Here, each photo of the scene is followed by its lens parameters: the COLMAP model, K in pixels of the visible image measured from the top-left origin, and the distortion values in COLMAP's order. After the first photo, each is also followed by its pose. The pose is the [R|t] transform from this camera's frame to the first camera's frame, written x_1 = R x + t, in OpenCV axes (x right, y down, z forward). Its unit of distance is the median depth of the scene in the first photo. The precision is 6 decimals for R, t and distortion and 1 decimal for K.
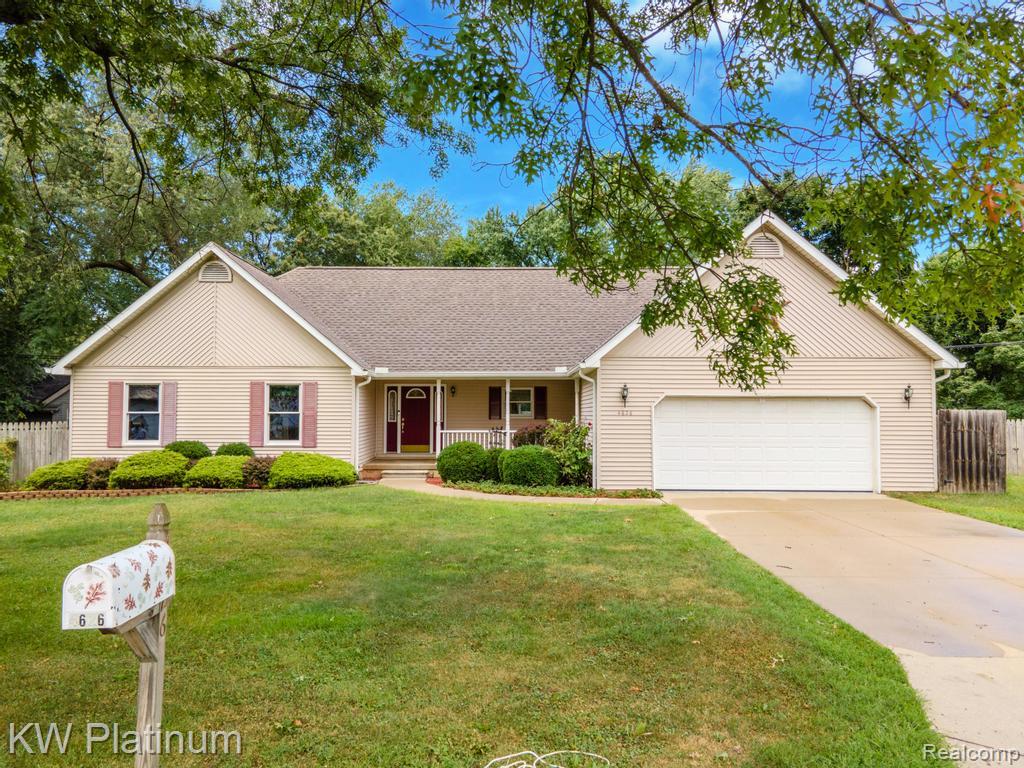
lens RADIAL K [[737.5, 0, 512.0], [0, 737.5, 384.0], [0, 0, 1]] dist [0.041568, 0.002263]
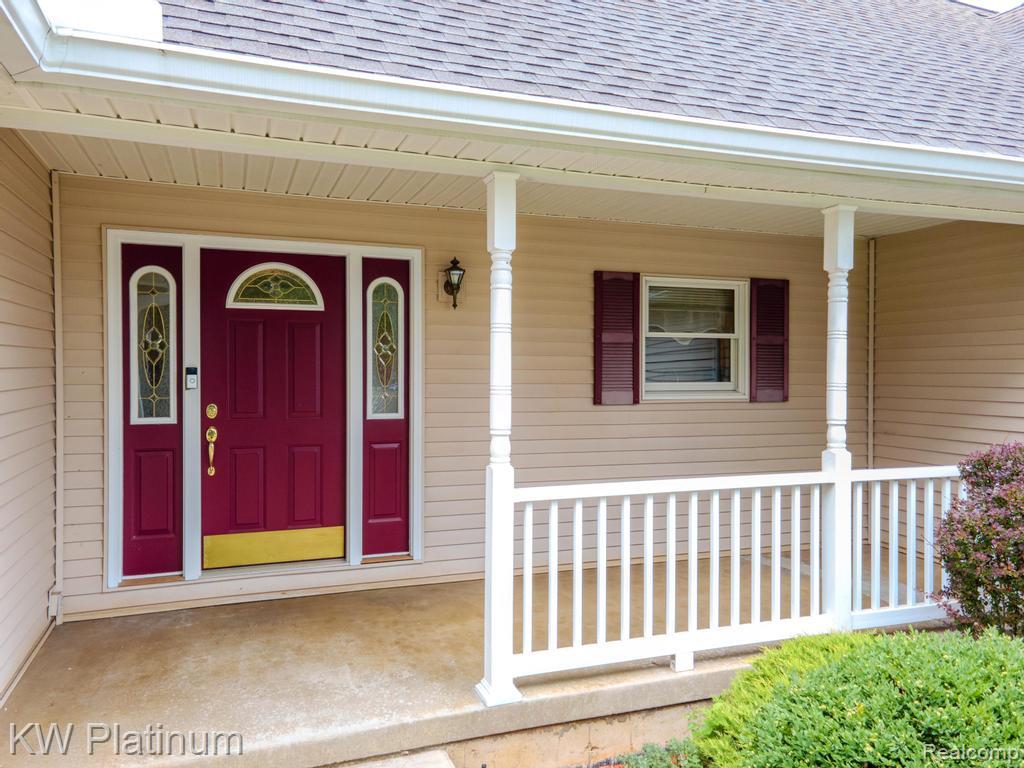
lens RADIAL K [[737.5, 0, 512.0], [0, 737.5, 384.0], [0, 0, 1]] dist [0.041568, 0.002263]
pose [[0.939174, -0.006404, 0.343382, -0.182333], [-0.013162, 0.998420, 0.054620, 0.036402], [-0.343190, -0.055817, 0.937606, 1.010249]]
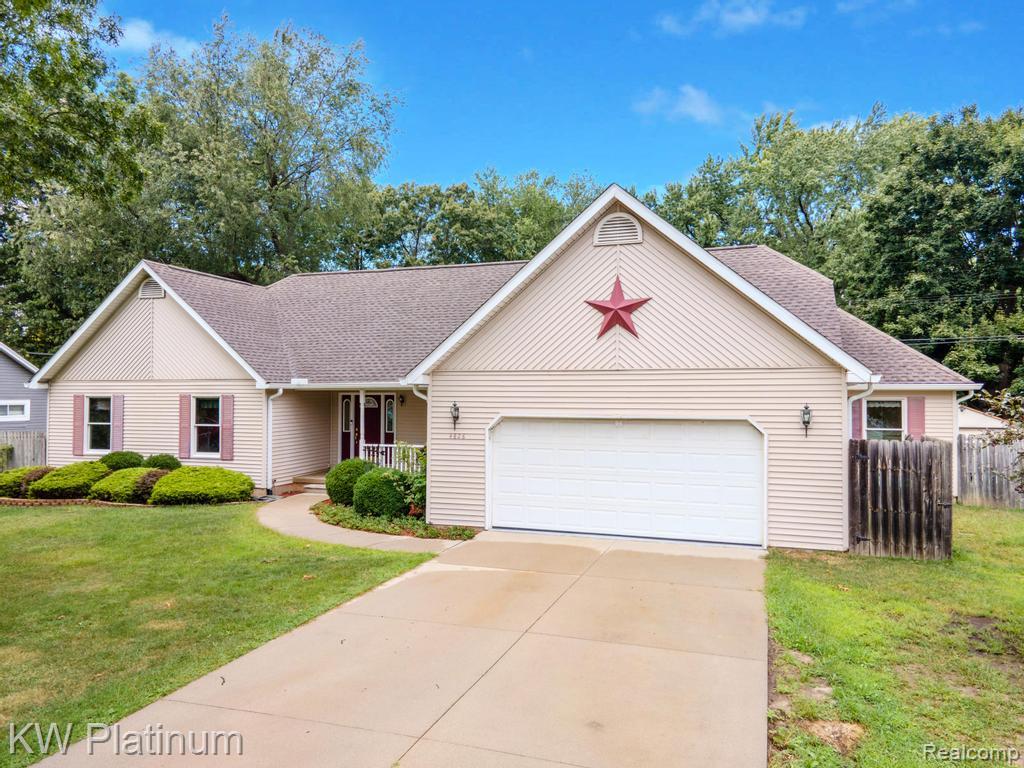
lens RADIAL K [[737.5, 0, 512.0], [0, 737.5, 384.0], [0, 0, 1]] dist [0.041568, 0.002263]
pose [[0.946201, -0.006235, -0.323519, 0.464408], [0.013100, 0.999733, 0.019045, -0.035057], [0.323314, -0.022258, 0.946030, 0.198547]]
